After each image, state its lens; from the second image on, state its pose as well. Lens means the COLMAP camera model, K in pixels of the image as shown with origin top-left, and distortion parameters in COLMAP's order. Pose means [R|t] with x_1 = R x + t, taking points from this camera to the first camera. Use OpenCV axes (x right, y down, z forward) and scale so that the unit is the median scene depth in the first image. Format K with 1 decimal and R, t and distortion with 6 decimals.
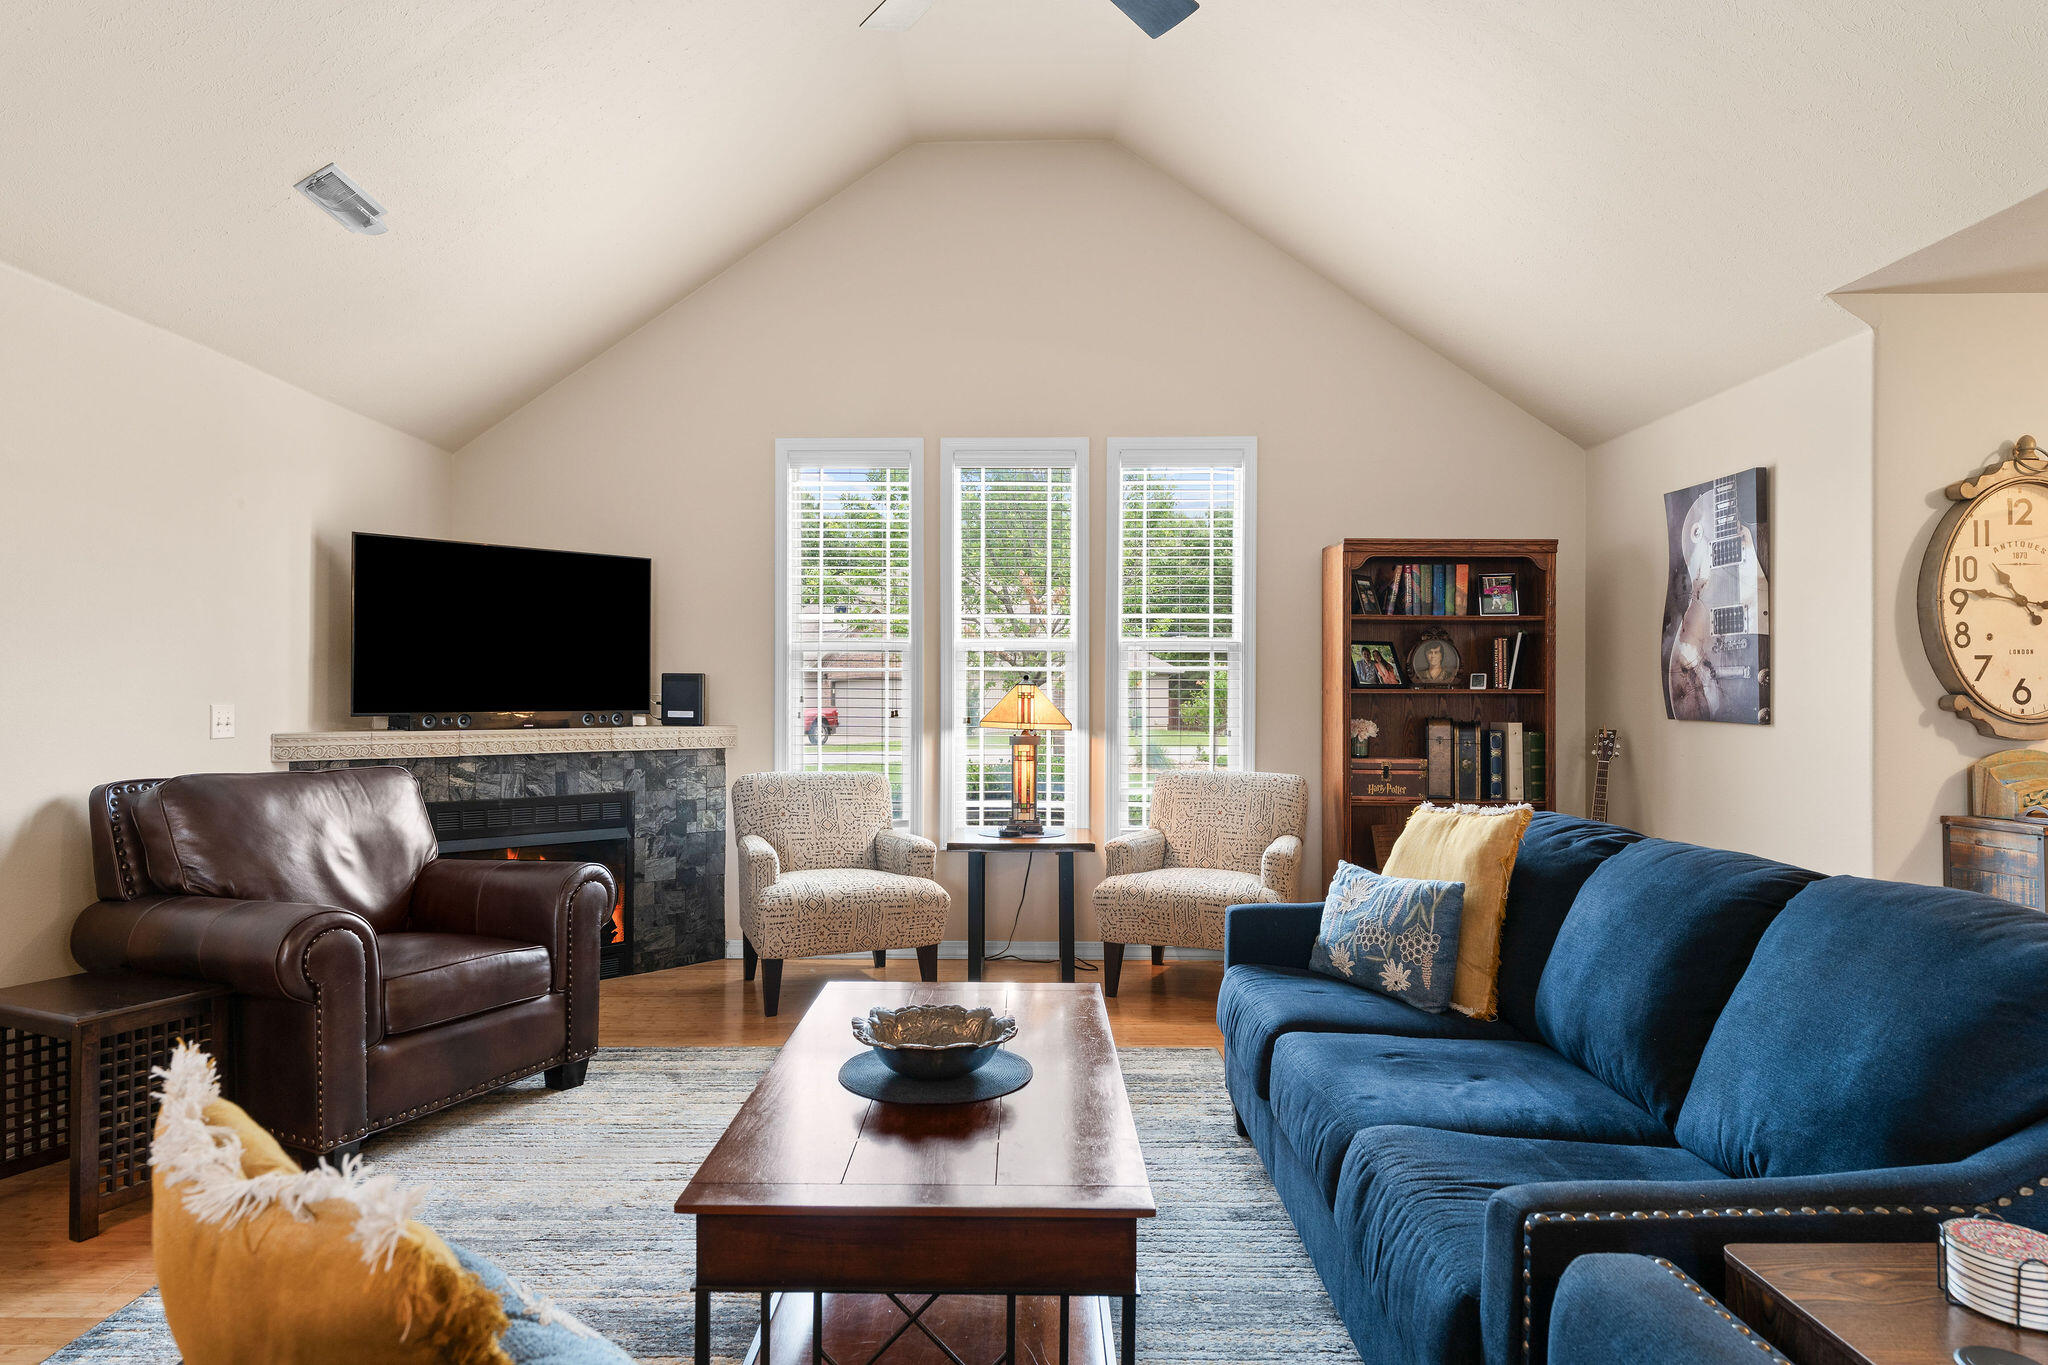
lens RADIAL K [[1194.3, 0, 1014.1], [0, 1194.3, 687.6], [0, 0, 1]] dist [0.004307, -0.003452]
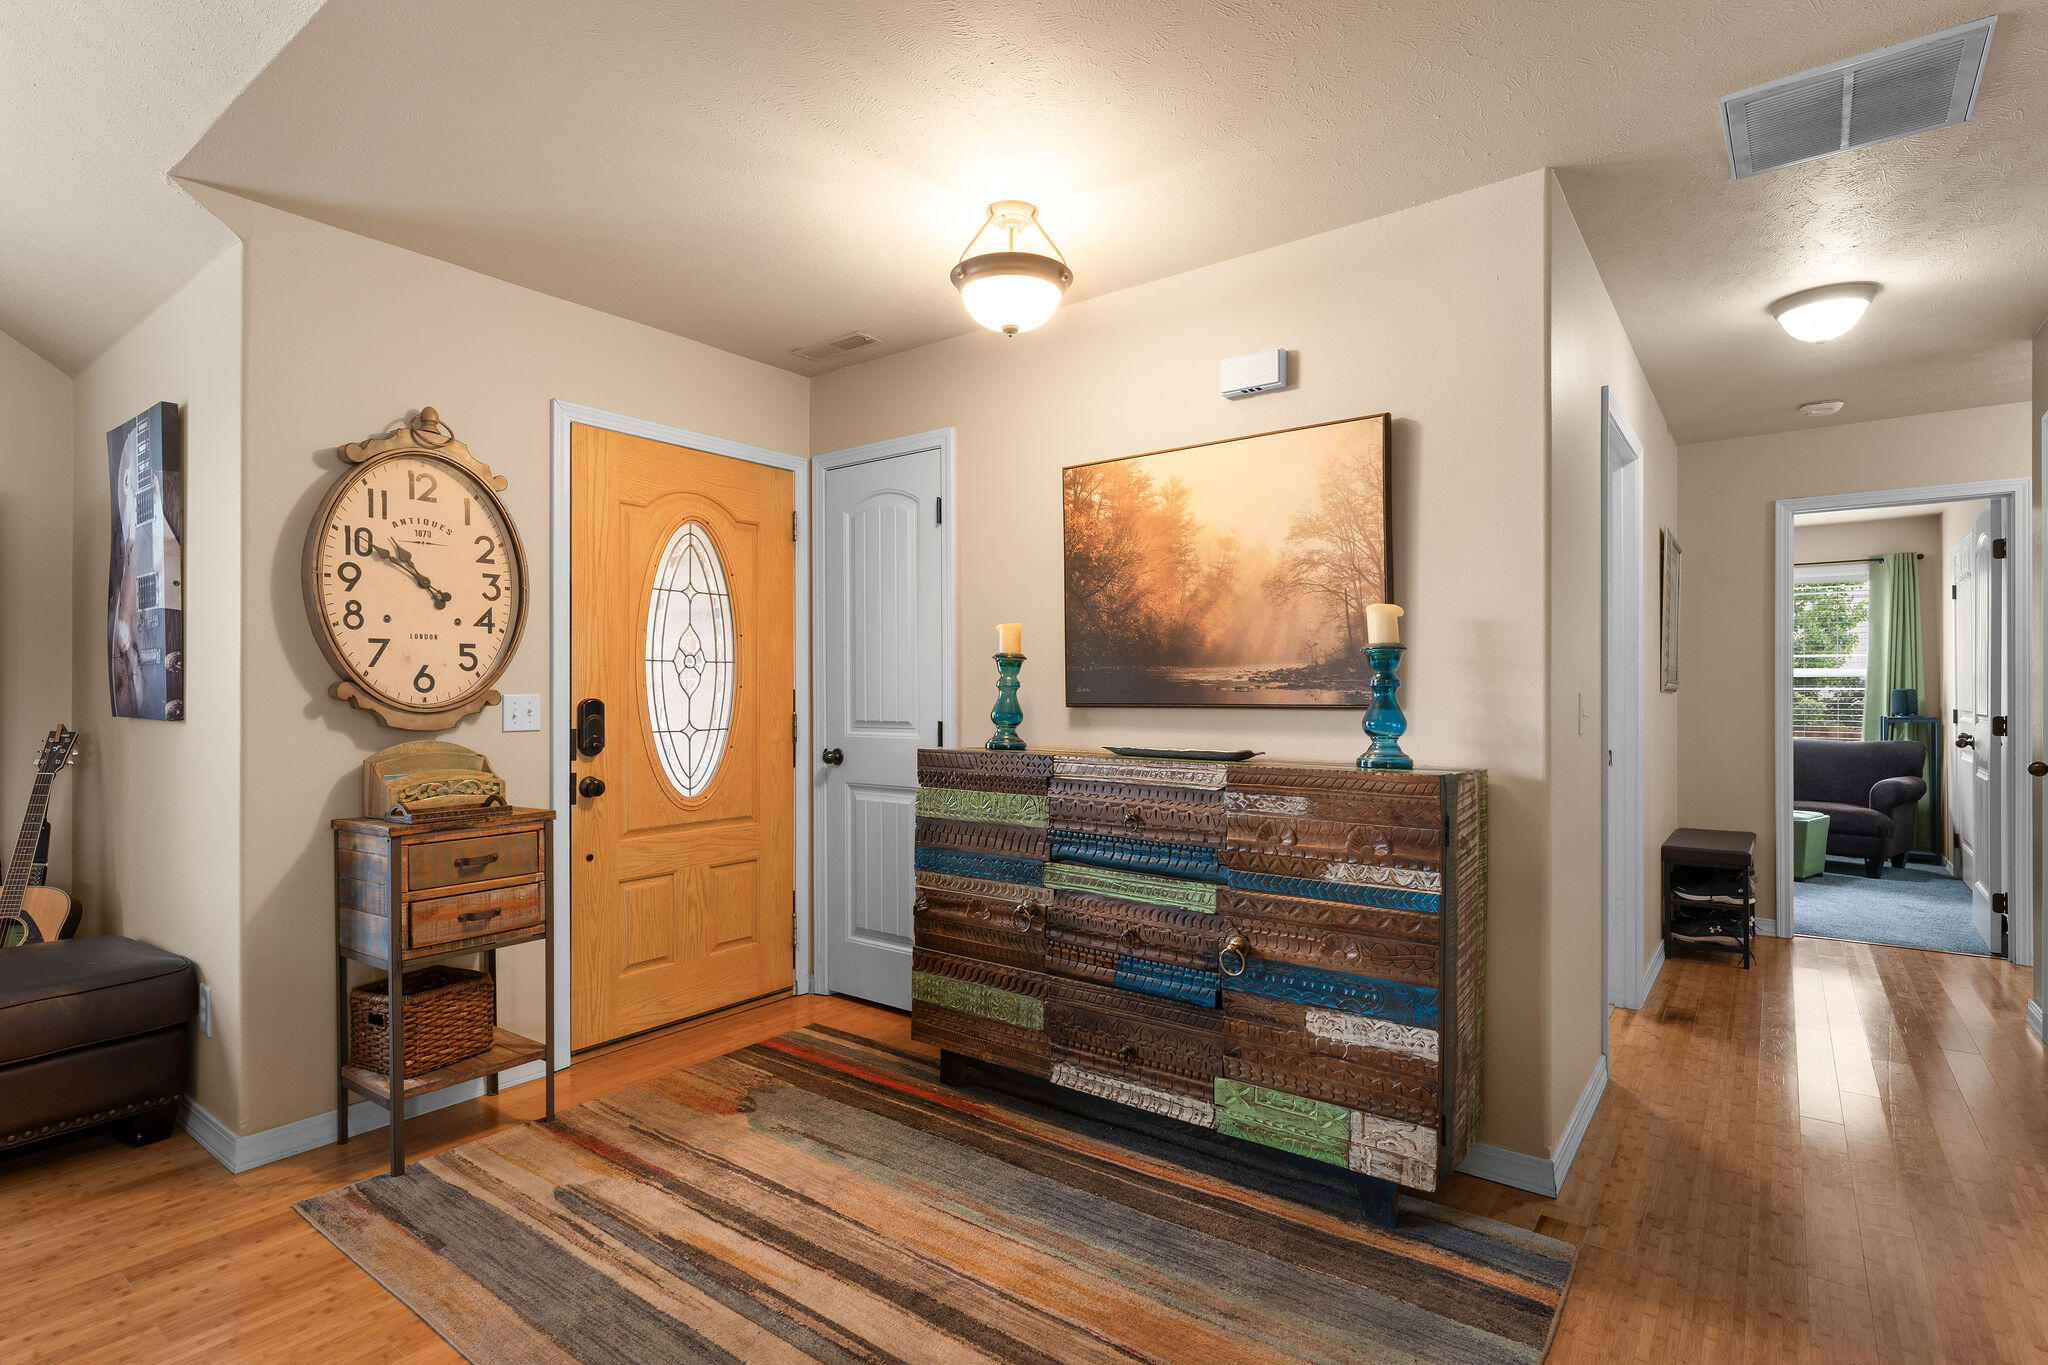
lens RADIAL K [[1021.5, 0, 1011.7], [0, 1021.5, 688.4], [0, 0, 1]] dist [-0.001671, -0.000846]
pose [[0.605568, 0.001298, 0.795792, 0.387350], [0.001369, 0.999995, -0.002673, 0.010776], [-0.795792, 0.002708, 0.605564, 0.118978]]
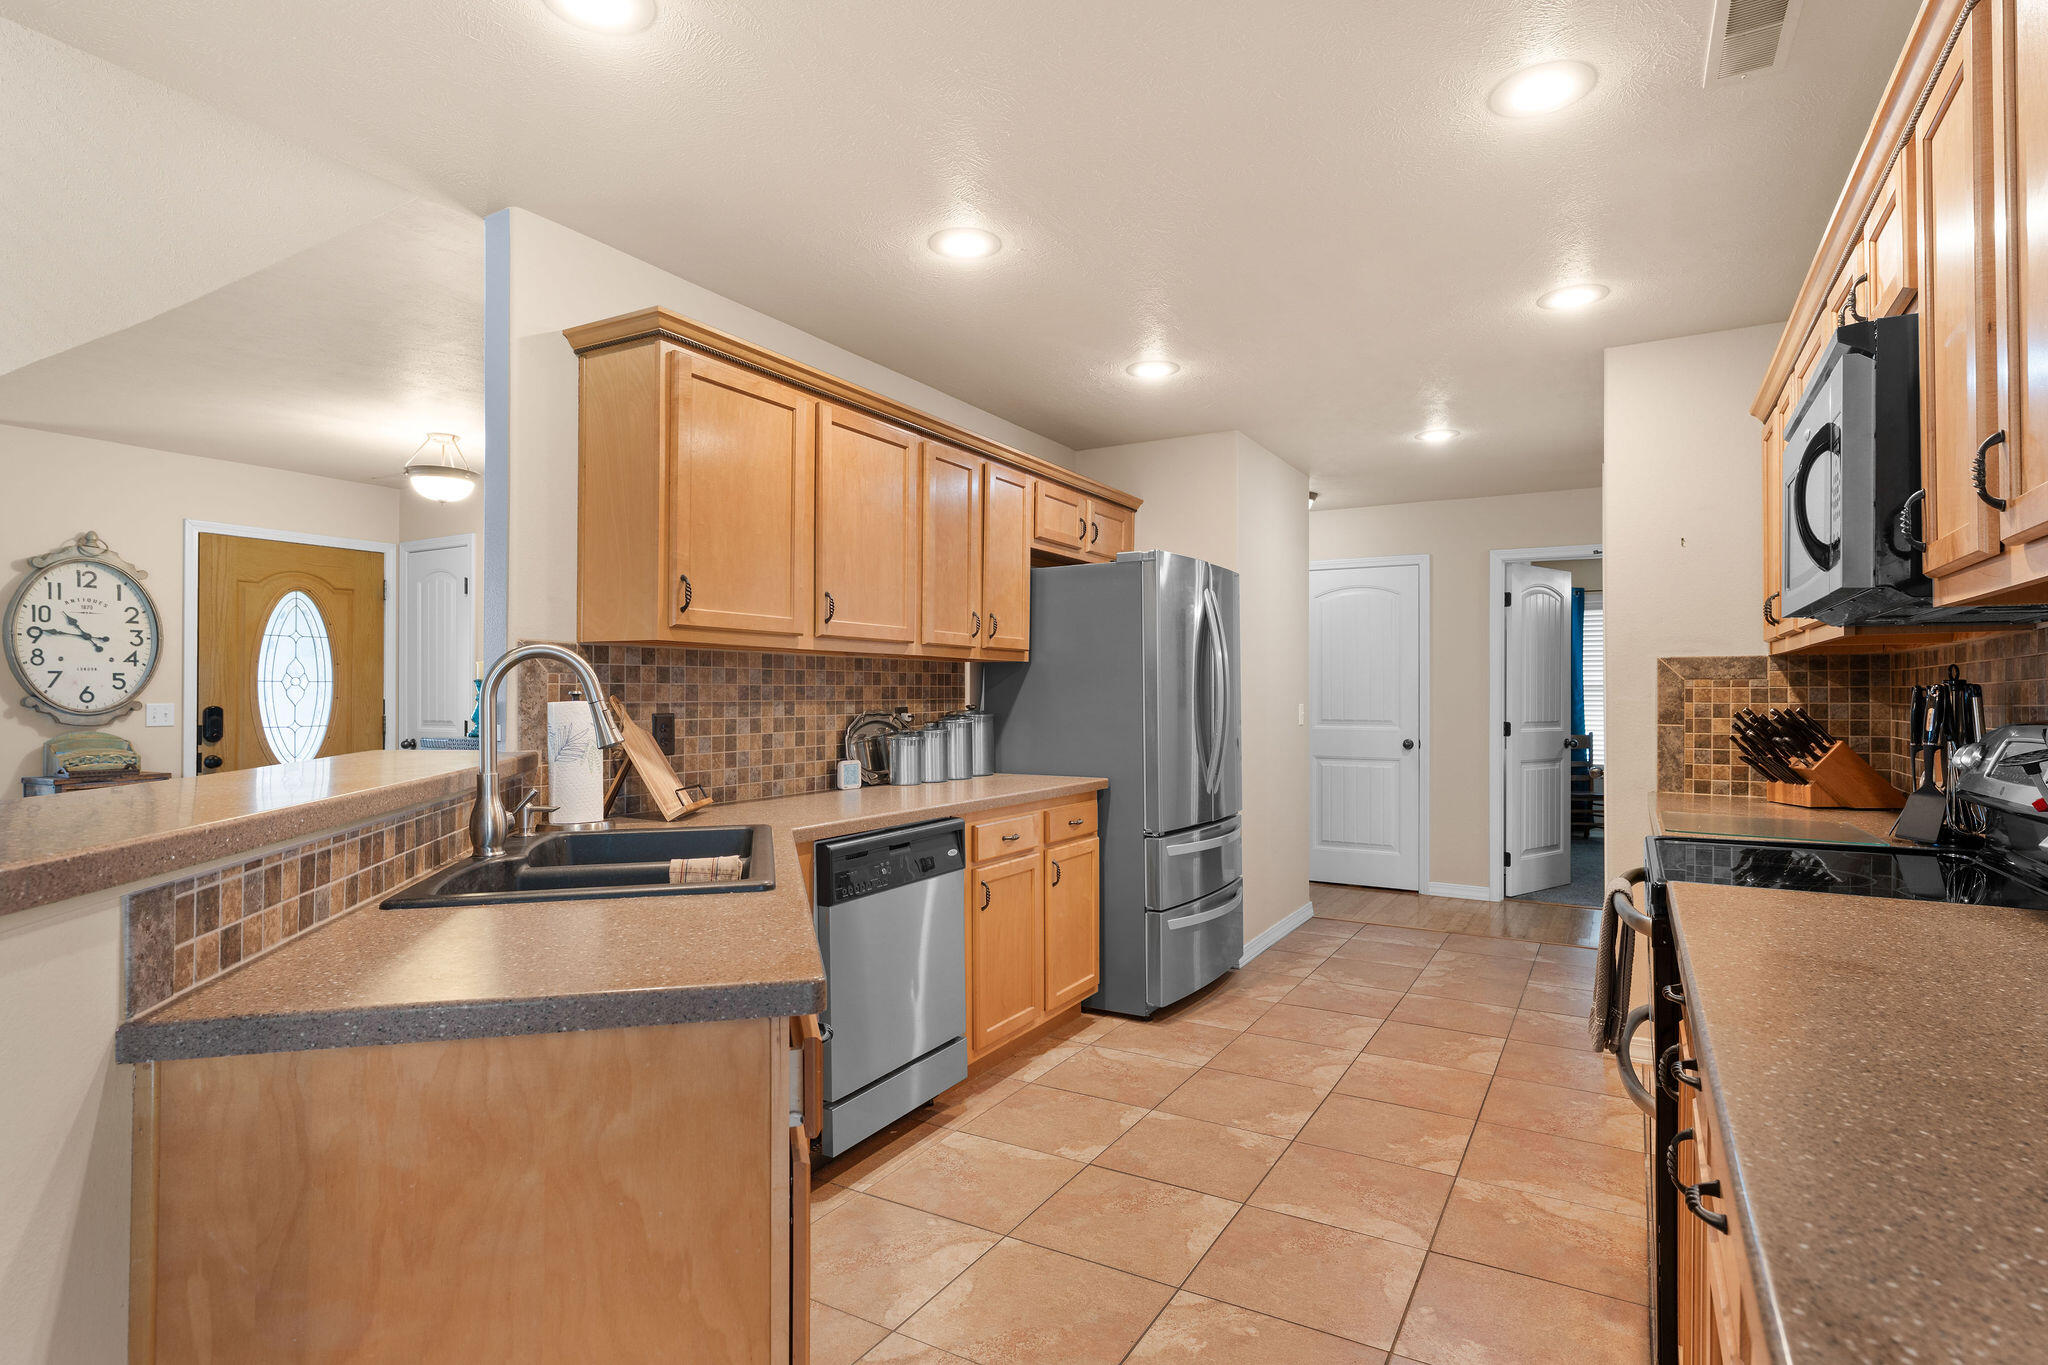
lens RADIAL K [[1047.5, 0, 1016.7], [0, 1047.5, 686.9], [0, 0, 1]] dist [-0.002921, 0.000750]
pose [[0.506229, 0.005707, 0.862380, 0.224105], [-0.001681, 0.999983, -0.005631, -0.000920], [-0.862397, 0.001401, 0.506230, -0.588248]]
